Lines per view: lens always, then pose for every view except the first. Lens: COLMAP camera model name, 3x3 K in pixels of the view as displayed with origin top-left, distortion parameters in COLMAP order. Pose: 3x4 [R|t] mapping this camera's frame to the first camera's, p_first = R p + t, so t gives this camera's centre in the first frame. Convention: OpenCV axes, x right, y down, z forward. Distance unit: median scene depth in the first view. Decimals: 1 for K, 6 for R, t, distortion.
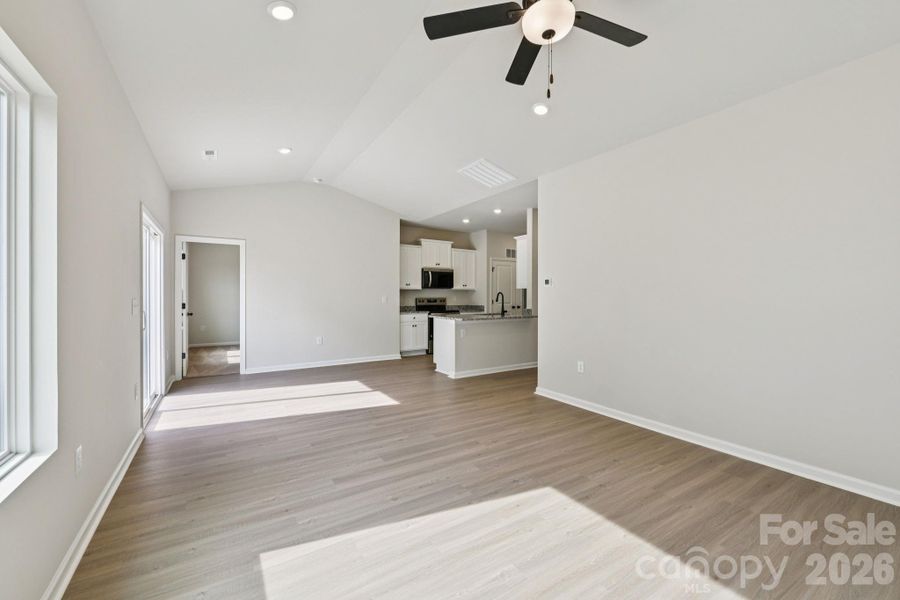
lens RADIAL K [[362.8, 0, 460.1], [0, 362.8, 302.1], [0, 0, 1]] dist [-0.001394, 0.001378]
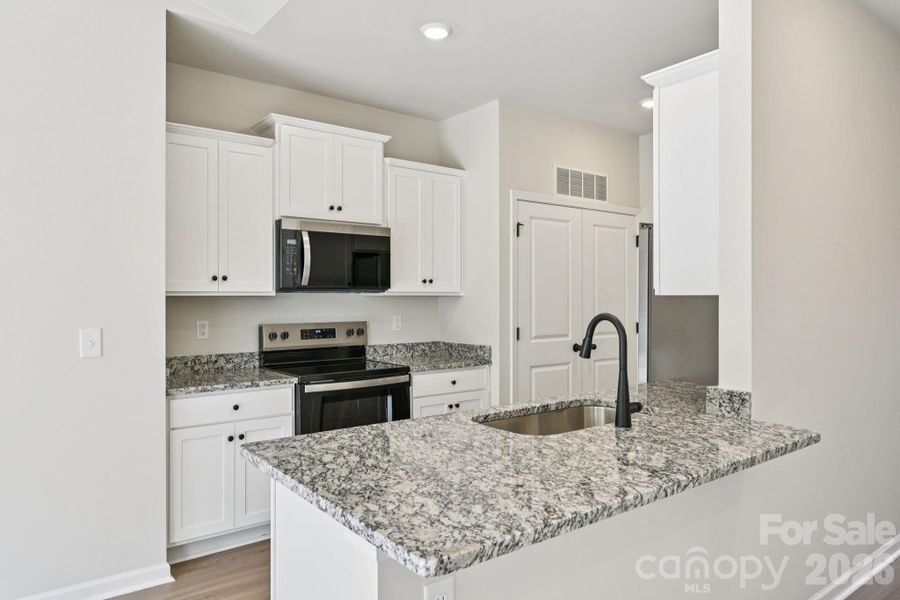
lens RADIAL K [[600.8, 0, 452.5], [0, 600.8, 295.4], [0, 0, 1]] dist [0.007788, -0.001050]
pose [[0.997773, -0.002433, 0.066658, -0.000405], [0.003843, 0.999771, -0.021039, -0.026540], [-0.066592, 0.021248, 0.997554, 0.570232]]
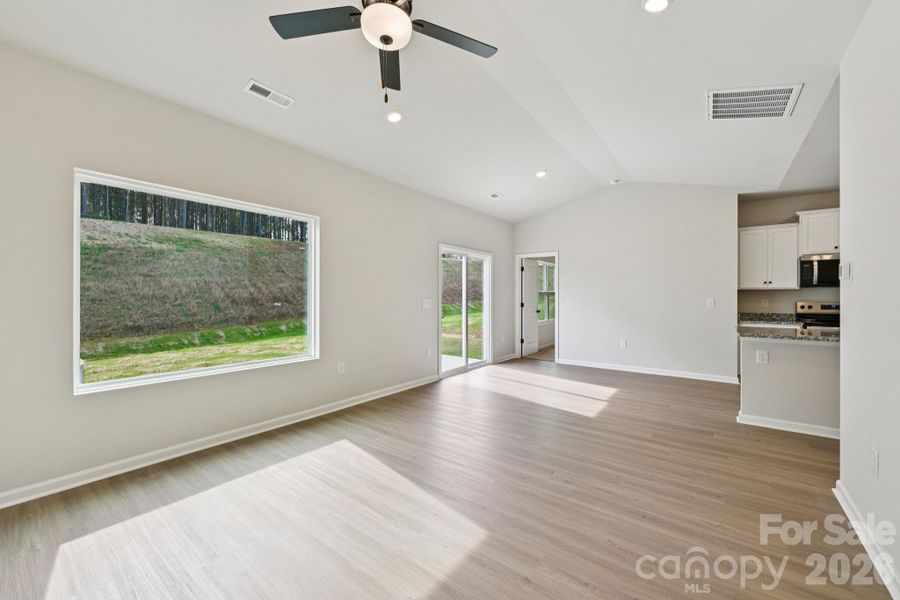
lens RADIAL K [[362.8, 0, 454.2], [0, 362.8, 294.4], [0, 0, 1]] dist [-0.001394, 0.001378]
pose [[0.345210, -0.007581, -0.938495, 0.317524], [-0.021087, 0.999652, -0.015832, -0.001528], [0.938289, 0.025256, 0.344930, 0.206239]]
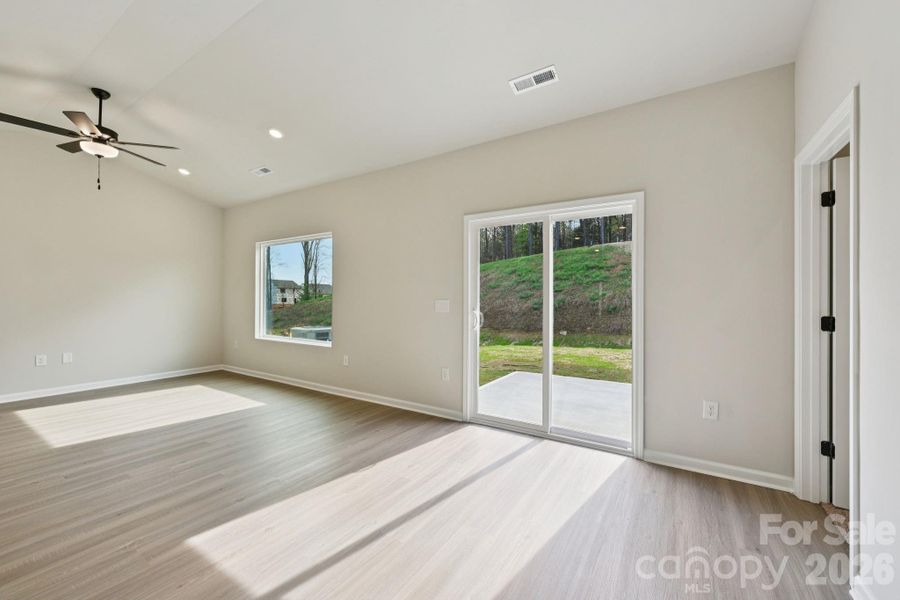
lens RADIAL K [[362.8, 0, 447.8], [0, 362.8, 298.0], [0, 0, 1]] dist [-0.001394, 0.001378]
pose [[-0.911443, -0.007248, -0.411362, -0.162184], [-0.014018, 0.999811, 0.013443, -0.012941], [0.411187, 0.018019, -0.911373, 0.878404]]
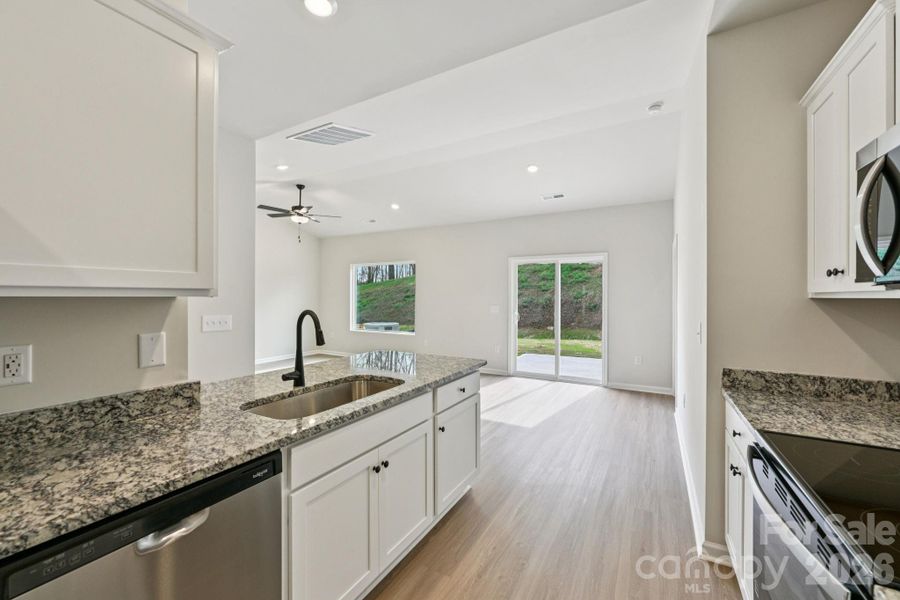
lens RADIAL K [[355.5, 0, 450.7], [0, 355.5, 297.4], [0, 0, 1]] dist [-0.006345, 0.000334]
pose [[-0.893096, -0.002969, -0.449857, 0.117600], [-0.012969, 0.999733, 0.019148, -0.038391], [0.449680, 0.022935, -0.892895, 1.128055]]
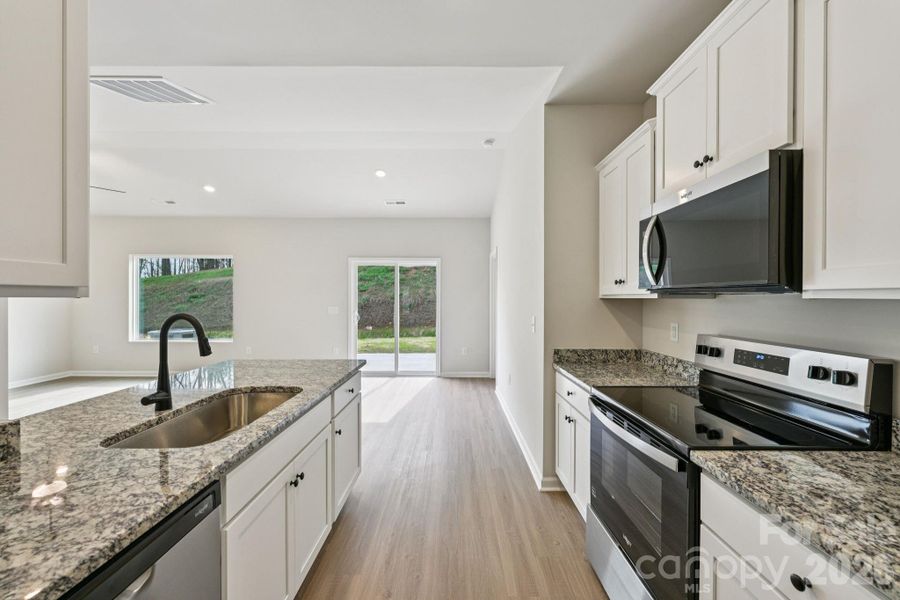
lens RADIAL K [[355.5, 0, 451.6], [0, 355.5, 298.8], [0, 0, 1]] dist [-0.006345, 0.000334]
pose [[-0.553574, 0.000239, -0.832800, 0.176355], [-0.019825, 0.999713, 0.013464, -0.037748], [0.832564, 0.023964, -0.553410, 1.100347]]
